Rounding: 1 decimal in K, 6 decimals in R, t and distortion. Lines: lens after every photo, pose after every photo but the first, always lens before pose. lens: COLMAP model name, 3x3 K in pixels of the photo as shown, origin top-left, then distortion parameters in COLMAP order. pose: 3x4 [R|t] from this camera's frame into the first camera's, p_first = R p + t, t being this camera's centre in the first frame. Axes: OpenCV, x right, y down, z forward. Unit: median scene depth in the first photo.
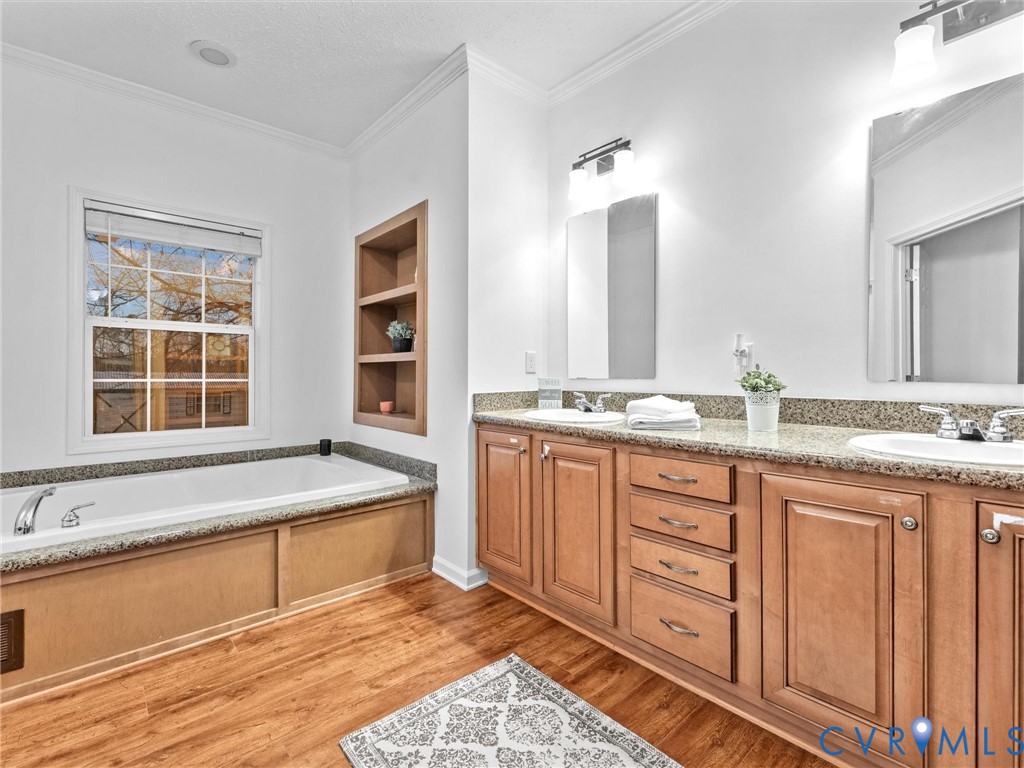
lens RADIAL K [[463.7, 0, 513.7], [0, 463.7, 389.1], [0, 0, 1]] dist [0.000394, 0.000254]
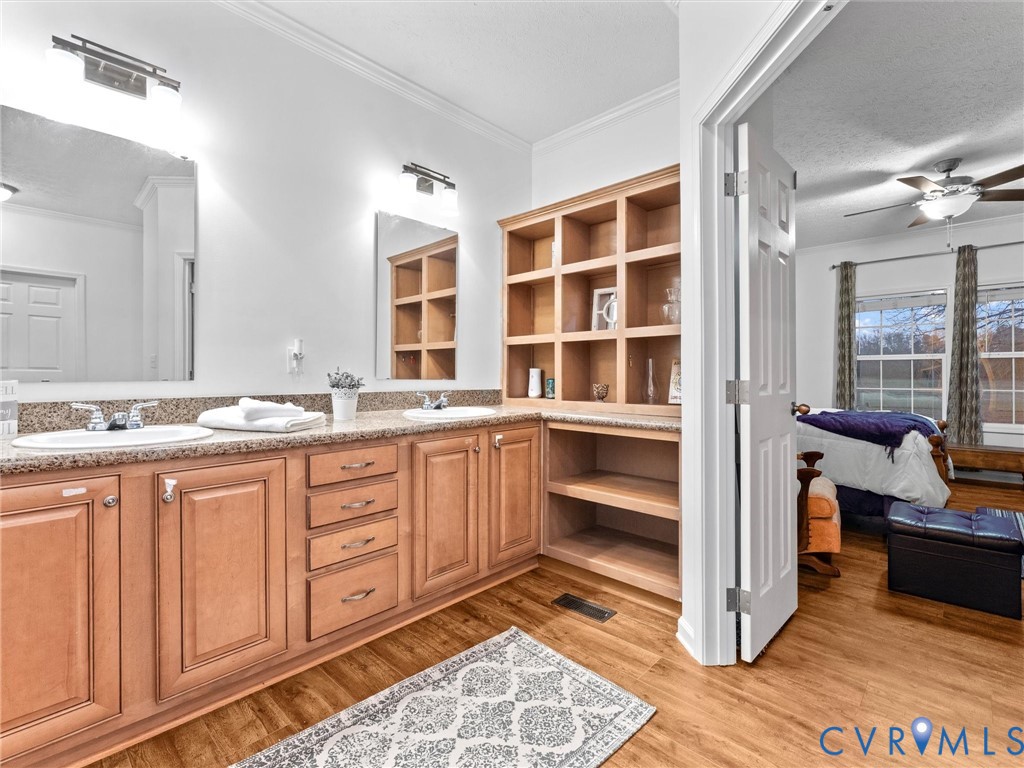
lens RADIAL K [[480.1, 0, 505.2], [0, 480.1, 379.2], [0, 0, 1]] dist [0.000898, 0.000435]
pose [[-0.053544, -0.014093, 0.998466, -0.792028], [0.028472, 0.999472, 0.015635, -0.028348], [-0.998159, 0.029266, -0.053115, 0.639220]]
